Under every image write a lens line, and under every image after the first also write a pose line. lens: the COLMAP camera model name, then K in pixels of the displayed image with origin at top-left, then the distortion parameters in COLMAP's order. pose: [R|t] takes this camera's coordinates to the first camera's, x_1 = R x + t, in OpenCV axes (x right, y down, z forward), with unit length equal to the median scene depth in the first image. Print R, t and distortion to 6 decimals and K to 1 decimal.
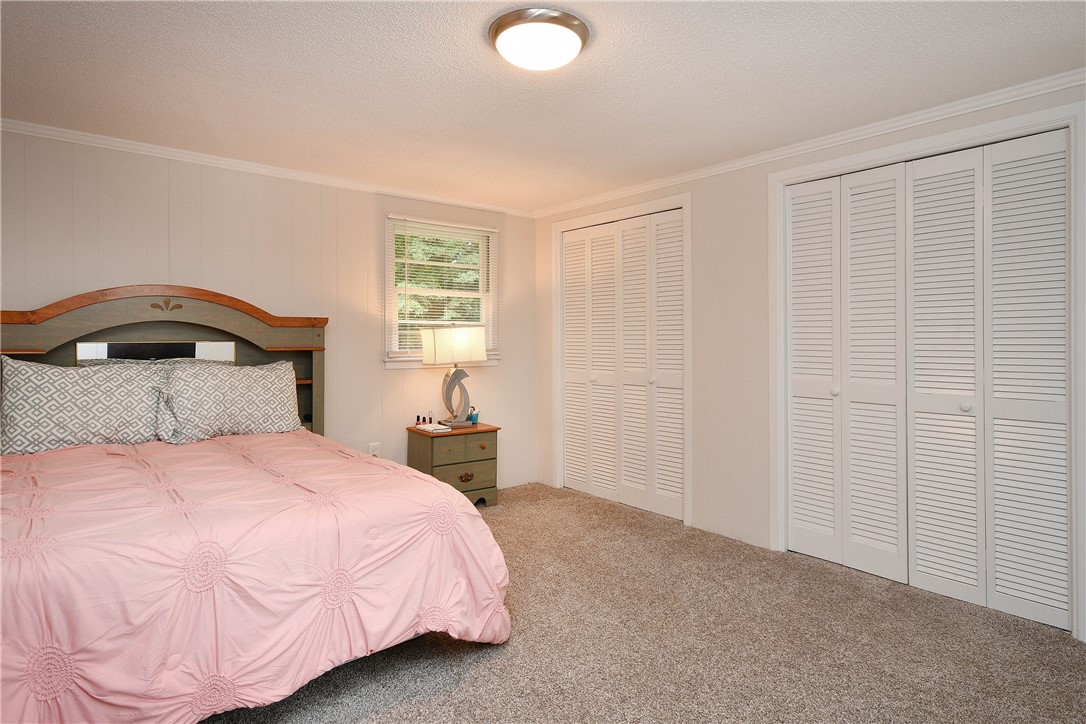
lens RADIAL K [[599.6, 0, 541.7], [0, 599.6, 343.2], [0, 0, 1]] dist [0.018760, 0.000395]
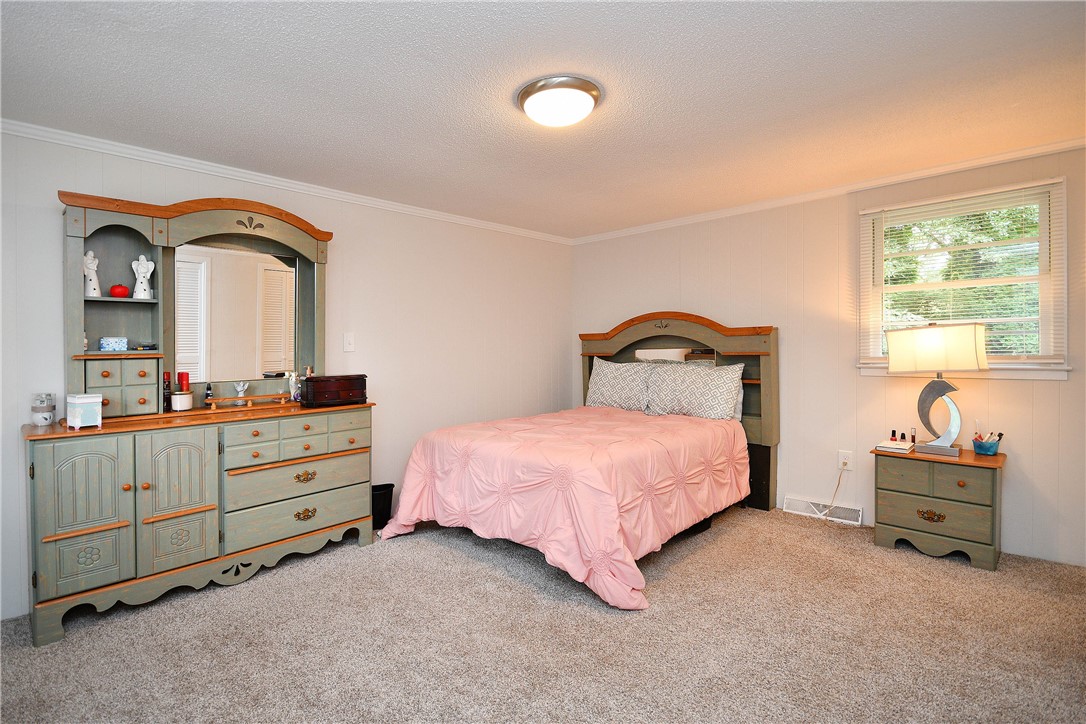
lens RADIAL K [[504.6, 0, 521.1], [0, 504.6, 355.1], [0, 0, 1]] dist [0.000187, -0.005396]
pose [[0.122862, 0.007770, -0.992393, 0.542641], [0.006949, 0.999938, 0.008689, 0.000459], [0.992399, -0.007964, 0.122800, 0.436998]]
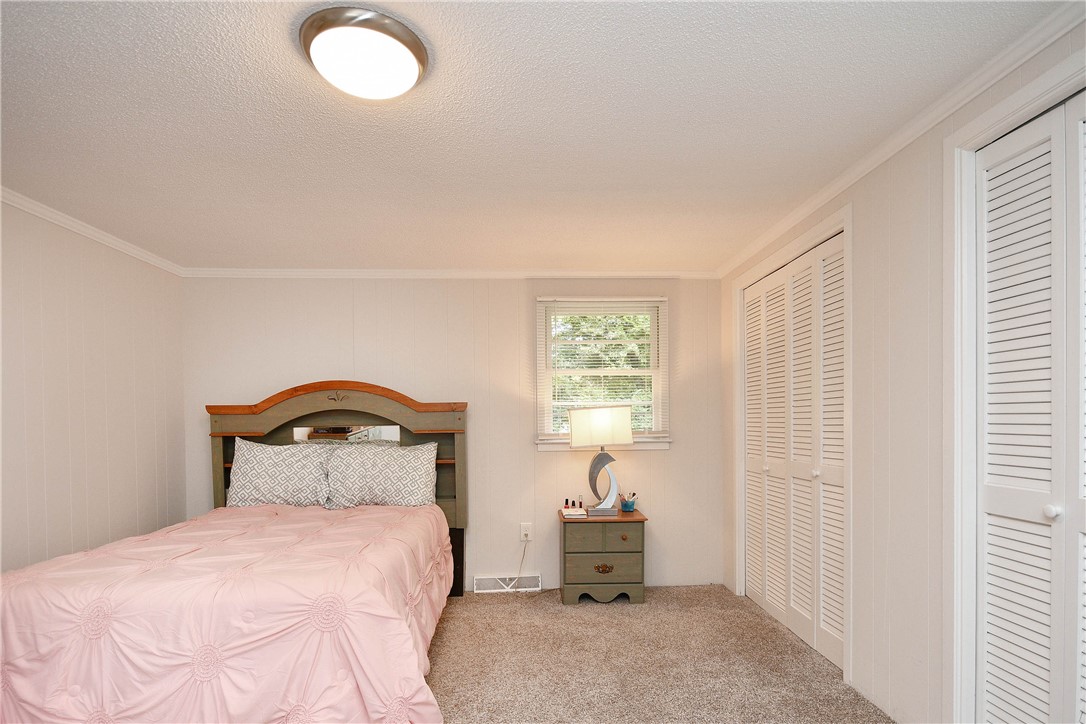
lens RADIAL K [[555.9, 0, 542.4], [0, 555.9, 436.9], [0, 0, 1]] dist [-0.002291, -0.001158]
pose [[0.810969, 0.005046, -0.585068, 0.348277], [0.008556, 0.999754, 0.020483, -0.000050], [0.585027, -0.021617, 0.810726, 0.284662]]
